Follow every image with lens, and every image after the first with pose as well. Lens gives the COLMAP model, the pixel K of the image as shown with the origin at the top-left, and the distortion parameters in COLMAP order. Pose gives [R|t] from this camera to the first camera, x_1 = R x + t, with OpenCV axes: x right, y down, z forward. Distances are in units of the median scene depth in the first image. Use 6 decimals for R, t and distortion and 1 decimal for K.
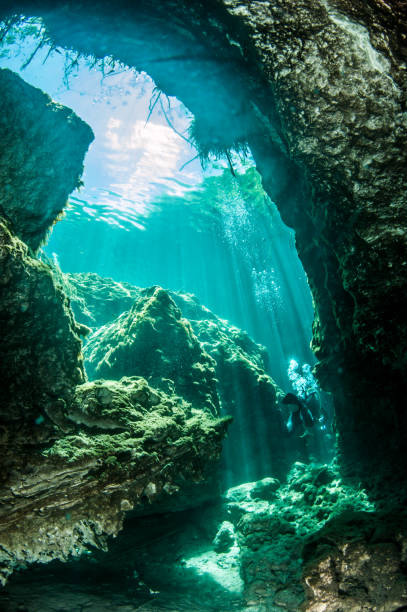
lens RADIAL K [[326.6, 0, 202.1], [0, 326.6, 304.7], [0, 0, 1]] dist [-0.264217, 0.051515]
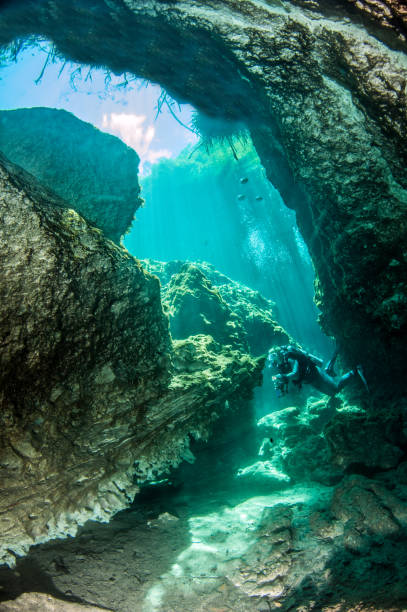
lens RADIAL K [[326.6, 0, 202.1], [0, 326.6, 304.7], [0, 0, 1]] dist [-0.264217, 0.051515]
pose [[0.995288, -0.096756, -0.006403, -0.225427], [0.096789, 0.987279, 0.126146, -0.128342], [-0.005884, -0.126171, 0.991991, -0.609601]]
